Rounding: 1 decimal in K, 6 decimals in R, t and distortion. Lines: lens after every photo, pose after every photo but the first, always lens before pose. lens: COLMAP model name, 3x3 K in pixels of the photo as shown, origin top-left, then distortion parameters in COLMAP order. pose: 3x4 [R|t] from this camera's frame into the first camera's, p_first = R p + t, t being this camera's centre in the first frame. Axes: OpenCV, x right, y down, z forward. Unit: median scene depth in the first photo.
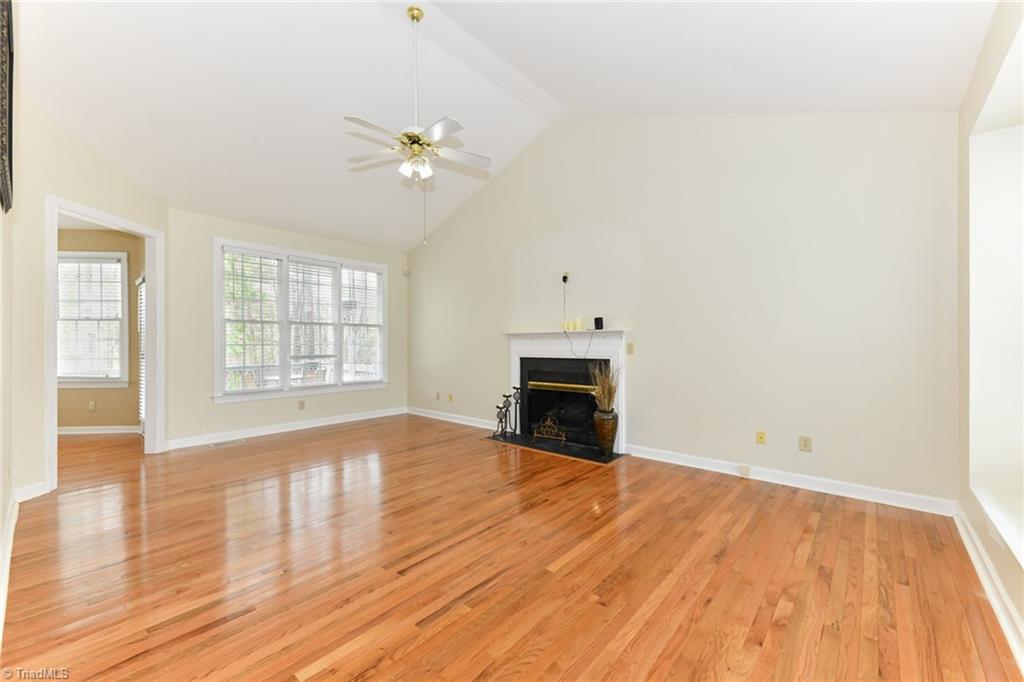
lens RADIAL K [[402.9, 0, 509.2], [0, 402.9, 343.2], [0, 0, 1]] dist [0.003507, -0.000585]
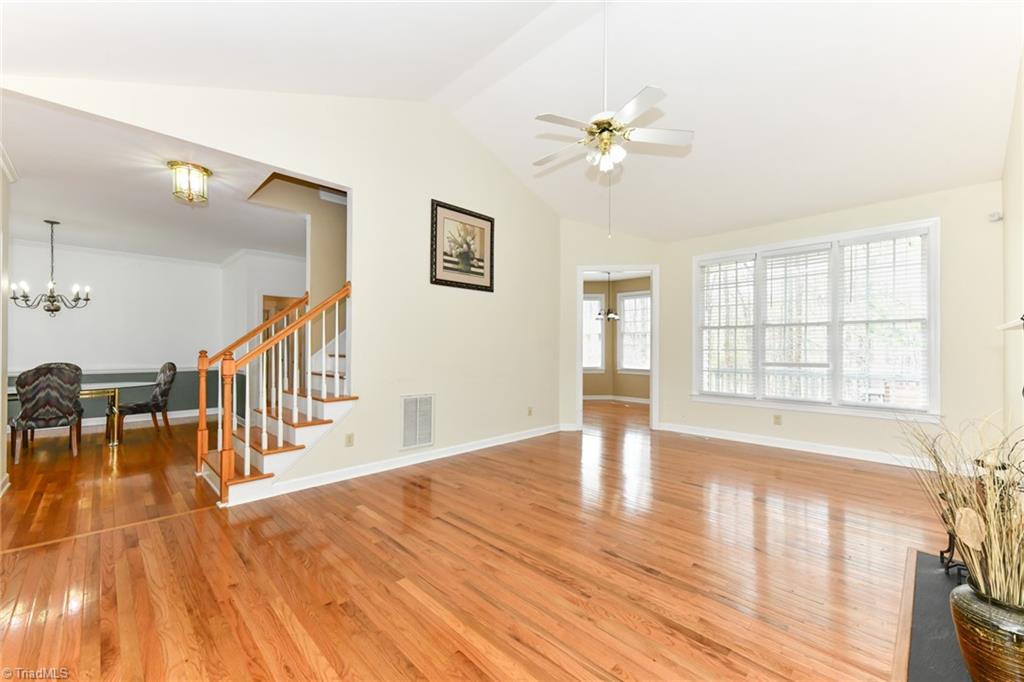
lens RADIAL K [[402.9, 0, 508.3], [0, 402.9, 343.8], [0, 0, 1]] dist [0.003507, -0.000585]
pose [[-0.059127, -0.002663, -0.998247, 0.849515], [-0.001383, 0.999996, -0.002586, -0.013289], [0.998249, 0.001228, -0.059131, 1.040877]]
